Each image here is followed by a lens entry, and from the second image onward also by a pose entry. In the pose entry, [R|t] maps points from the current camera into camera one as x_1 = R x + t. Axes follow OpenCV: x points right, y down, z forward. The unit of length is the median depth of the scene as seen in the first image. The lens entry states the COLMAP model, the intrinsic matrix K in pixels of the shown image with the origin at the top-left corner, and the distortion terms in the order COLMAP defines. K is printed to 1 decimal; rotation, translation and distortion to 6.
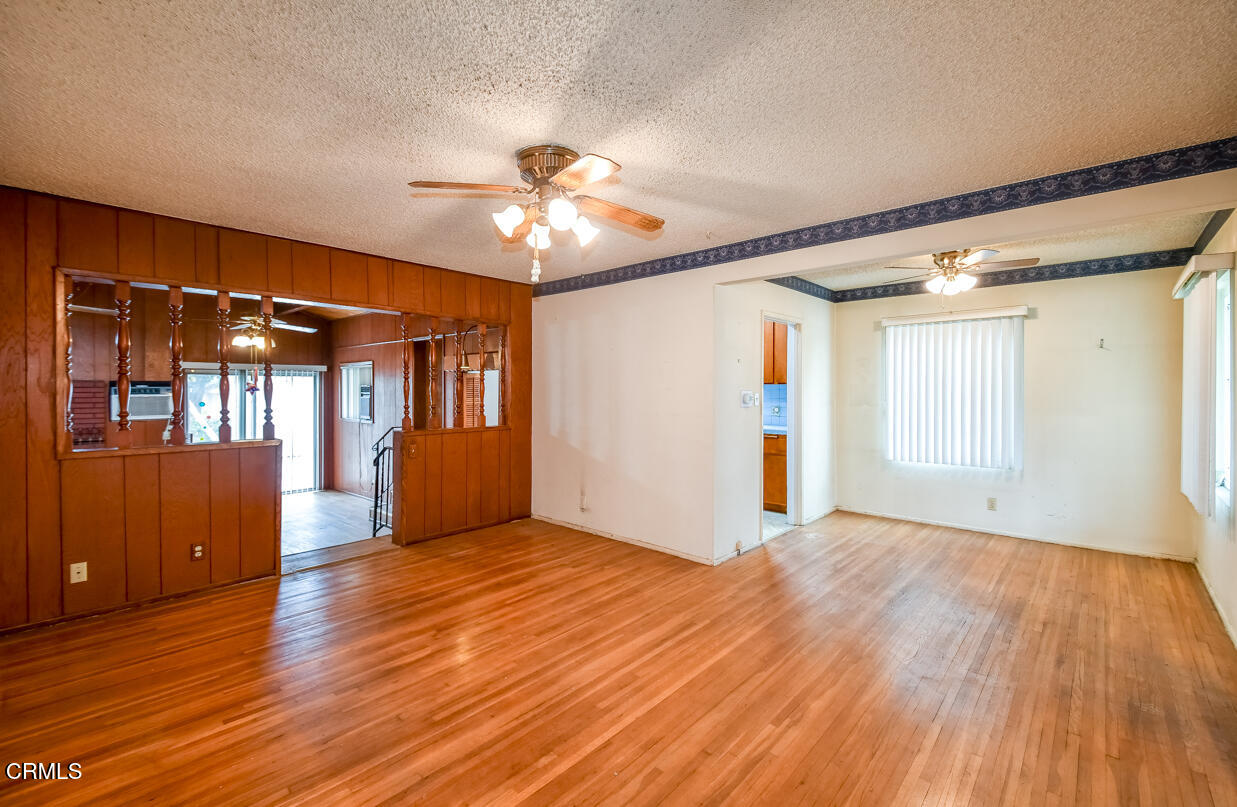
lens RADIAL K [[533.5, 0, 618.5], [0, 533.5, 403.5], [0, 0, 1]] dist [-0.001289, -0.000248]
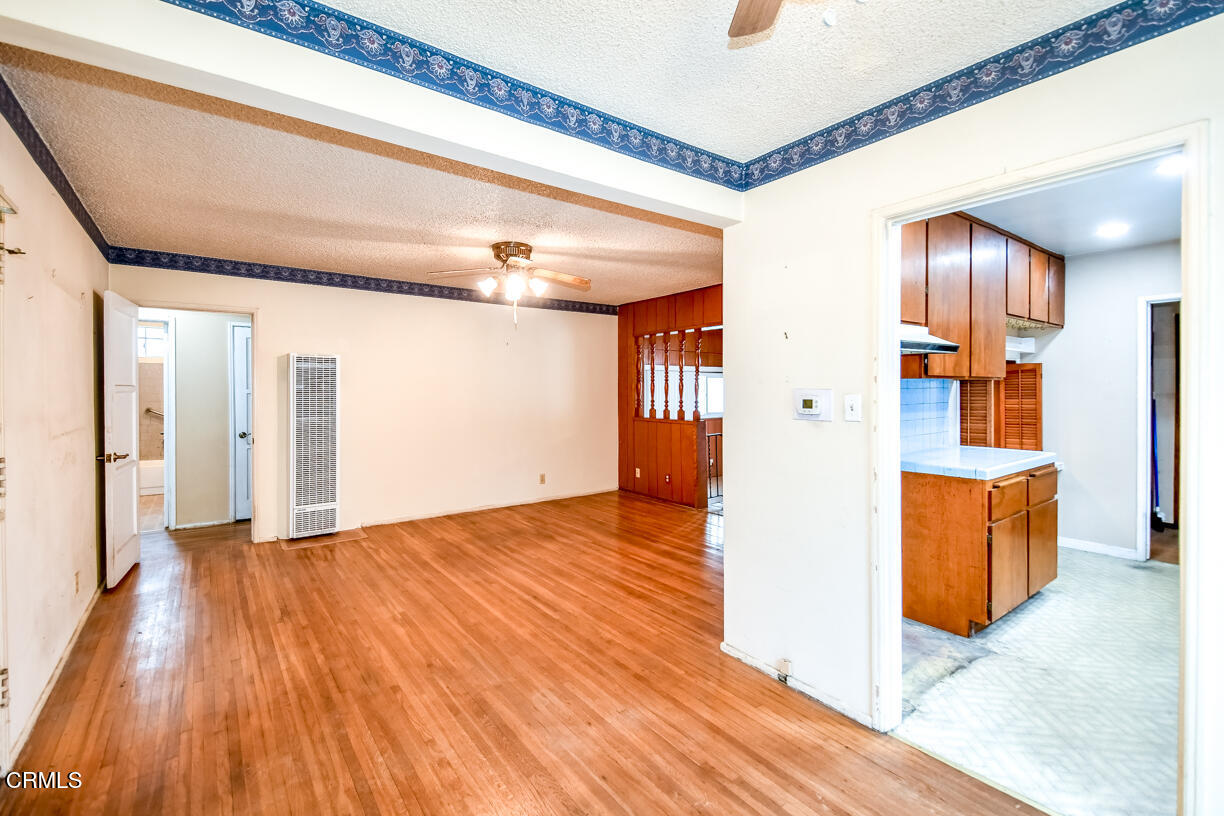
lens RADIAL K [[538.1, 0, 611.0], [0, 538.1, 385.3], [0, 0, 1]] dist [0.000978, -0.000151]
pose [[-0.189580, -0.002994, -0.981861, 1.155210], [-0.035110, 0.999376, 0.003732, -0.043277], [0.981237, 0.035181, -0.189567, 1.275496]]
